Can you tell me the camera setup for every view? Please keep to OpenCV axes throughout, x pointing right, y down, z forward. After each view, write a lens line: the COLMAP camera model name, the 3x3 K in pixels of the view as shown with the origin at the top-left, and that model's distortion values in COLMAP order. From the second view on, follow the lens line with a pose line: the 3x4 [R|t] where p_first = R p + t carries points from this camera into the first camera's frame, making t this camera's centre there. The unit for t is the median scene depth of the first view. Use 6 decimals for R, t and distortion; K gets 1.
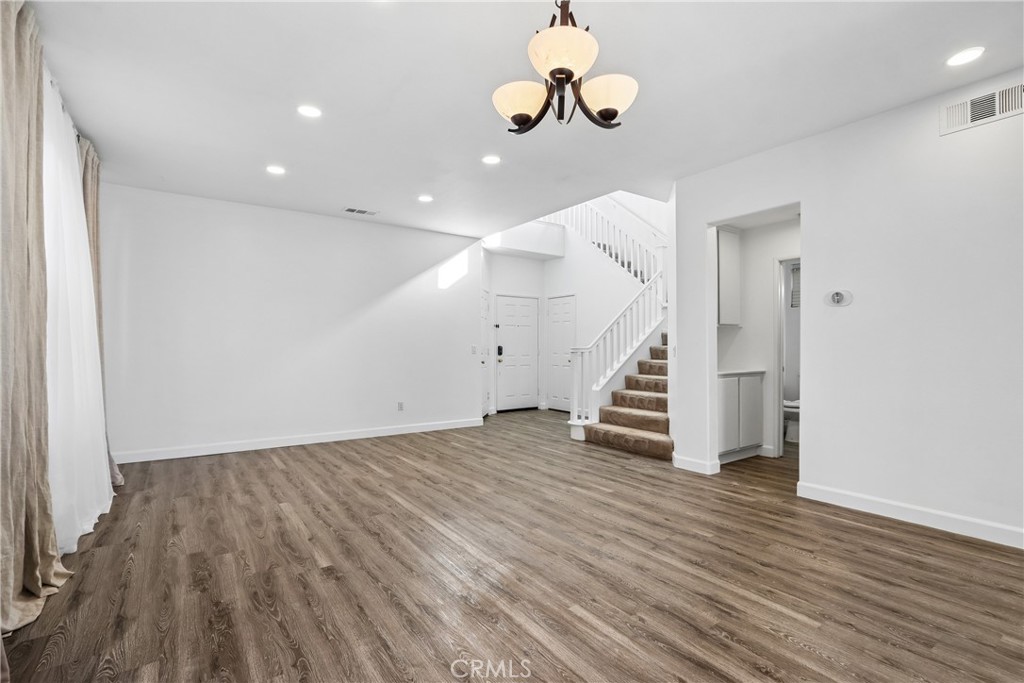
lens RADIAL K [[473.8, 0, 508.3], [0, 473.8, 346.0], [0, 0, 1]] dist [-0.017764, 0.001070]
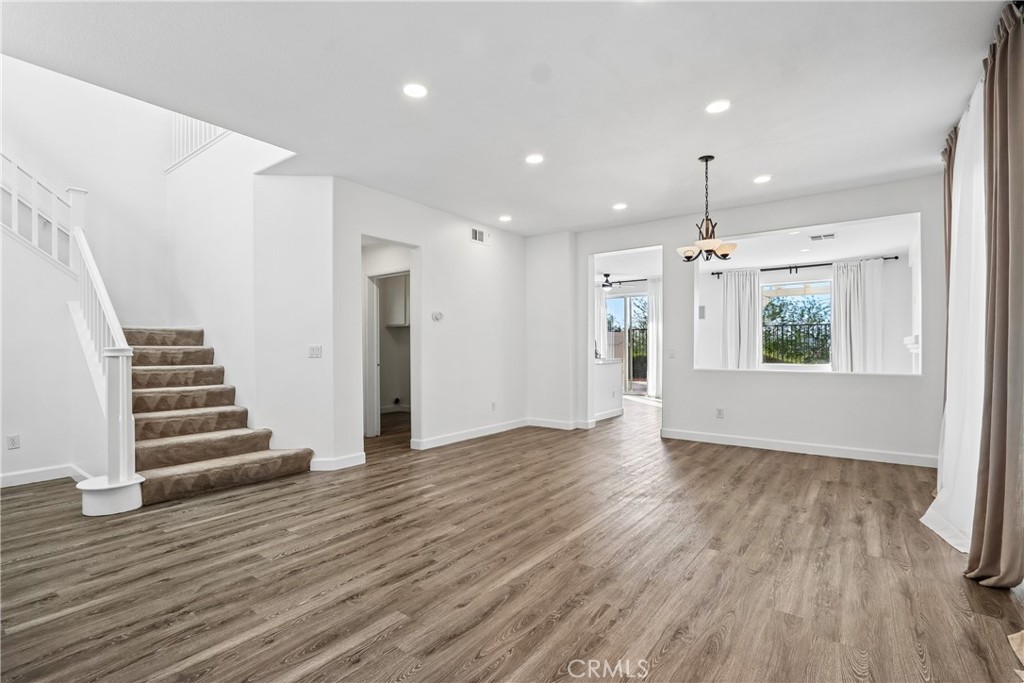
lens RADIAL K [[473.8, 0, 508.3], [0, 473.8, 346.0], [0, 0, 1]] dist [-0.017764, 0.001070]
pose [[-0.311136, 0.004442, 0.950355, -0.751131], [-0.000326, 0.999989, -0.004781, 0.005085], [-0.950365, -0.001797, -0.311131, 1.058249]]
